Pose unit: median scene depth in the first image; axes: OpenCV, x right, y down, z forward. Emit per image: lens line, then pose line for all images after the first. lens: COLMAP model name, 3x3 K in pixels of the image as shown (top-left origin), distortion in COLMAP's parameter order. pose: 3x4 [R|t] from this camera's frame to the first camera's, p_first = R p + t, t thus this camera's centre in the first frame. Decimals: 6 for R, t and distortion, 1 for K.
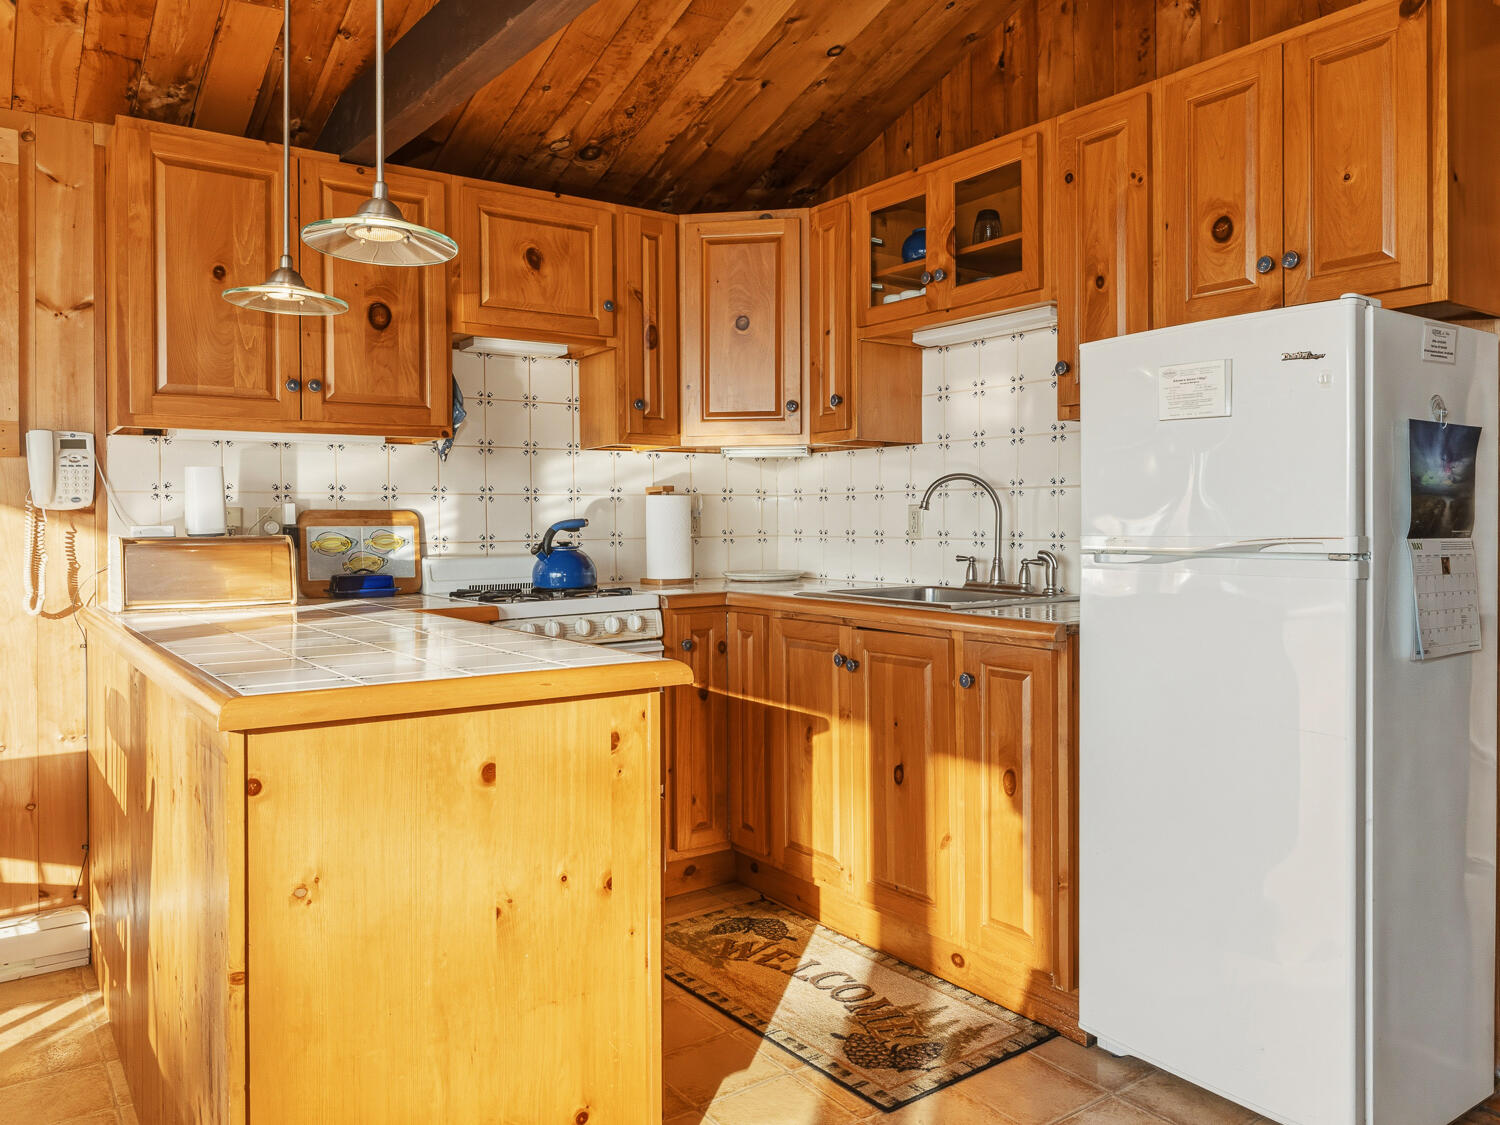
lens RADIAL K [[1125.6, 0, 750.8], [0, 1125.6, 553.1], [0, 0, 1]] dist [0.005374, -0.001325]
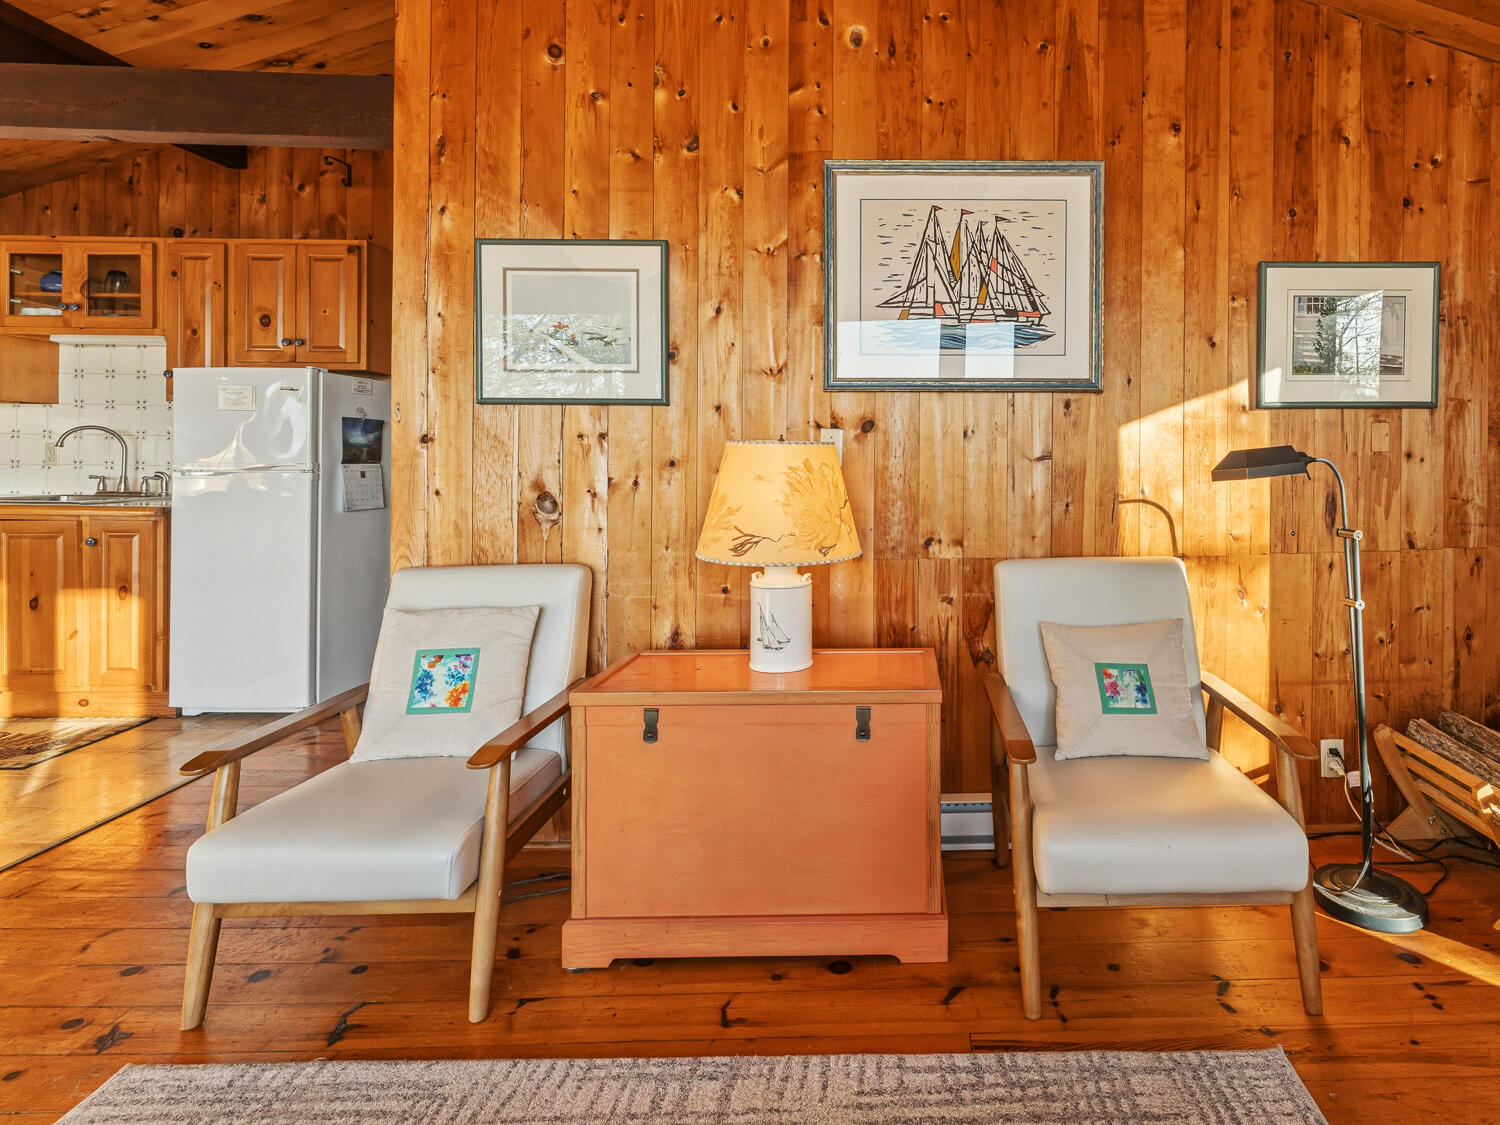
lens RADIAL K [[603.3, 0, 738.0], [0, 603.3, 456.4], [0, 0, 1]] dist [0.001395, -0.000191]
pose [[0.547676, 0.008950, 0.836642, -0.046615], [0.013347, 0.999722, -0.019432, 0.005859], [-0.836584, 0.021809, 0.547405, -0.355414]]
